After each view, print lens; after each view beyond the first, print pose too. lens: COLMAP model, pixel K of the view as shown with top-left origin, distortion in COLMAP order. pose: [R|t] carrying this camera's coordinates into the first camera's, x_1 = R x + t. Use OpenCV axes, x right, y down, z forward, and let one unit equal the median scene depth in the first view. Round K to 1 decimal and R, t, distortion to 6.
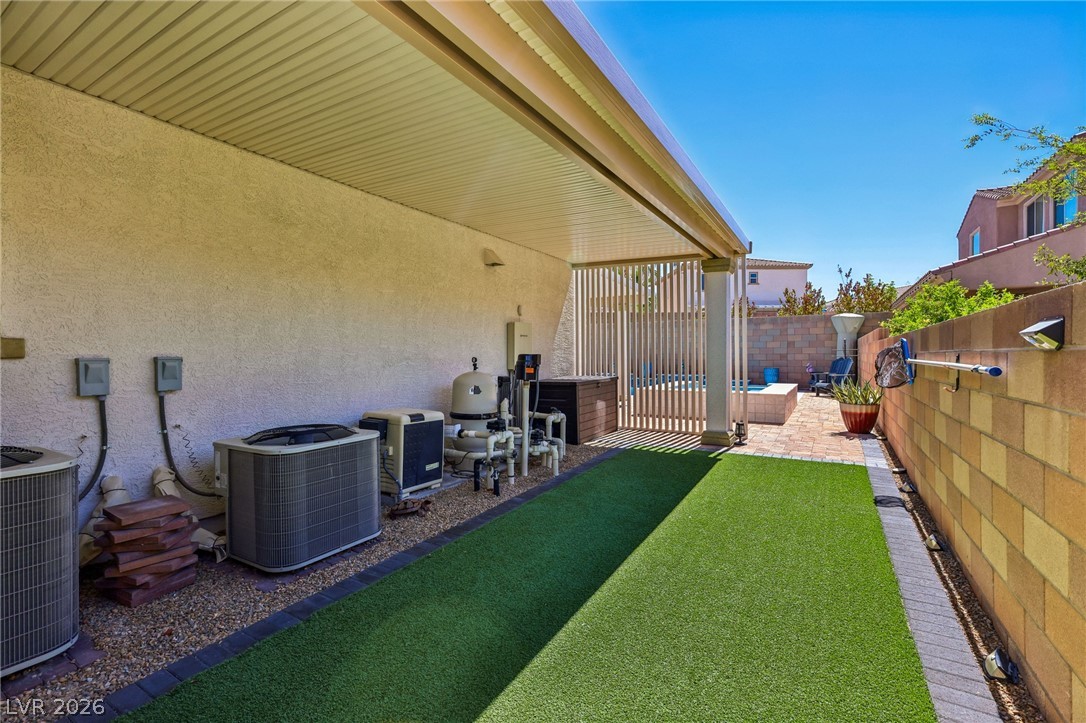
lens RADIAL K [[471.7, 0, 543.9], [0, 471.7, 354.1], [0, 0, 1]] dist [0.000443, 0.000115]
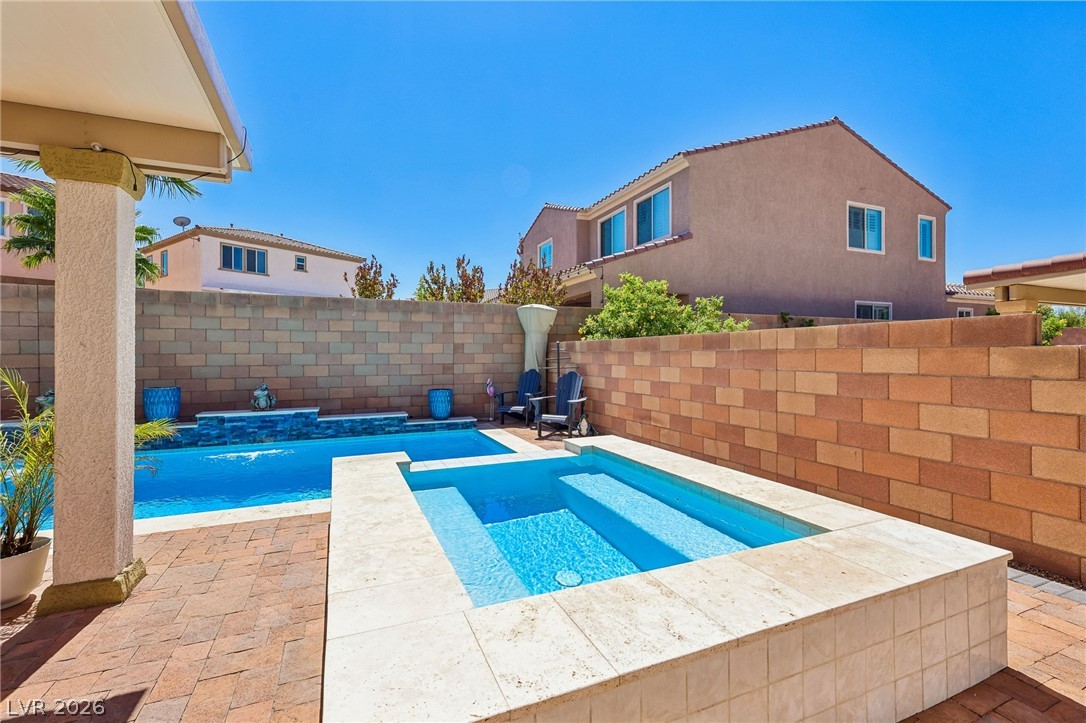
lens RADIAL K [[471.7, 0, 543.2], [0, 471.7, 353.5], [0, 0, 1]] dist [0.000443, 0.000115]
pose [[0.575130, 0.004988, 0.818047, 0.082805], [0.002086, 0.999969, -0.007563, -0.009103], [-0.818059, 0.006056, 0.575102, 0.558115]]
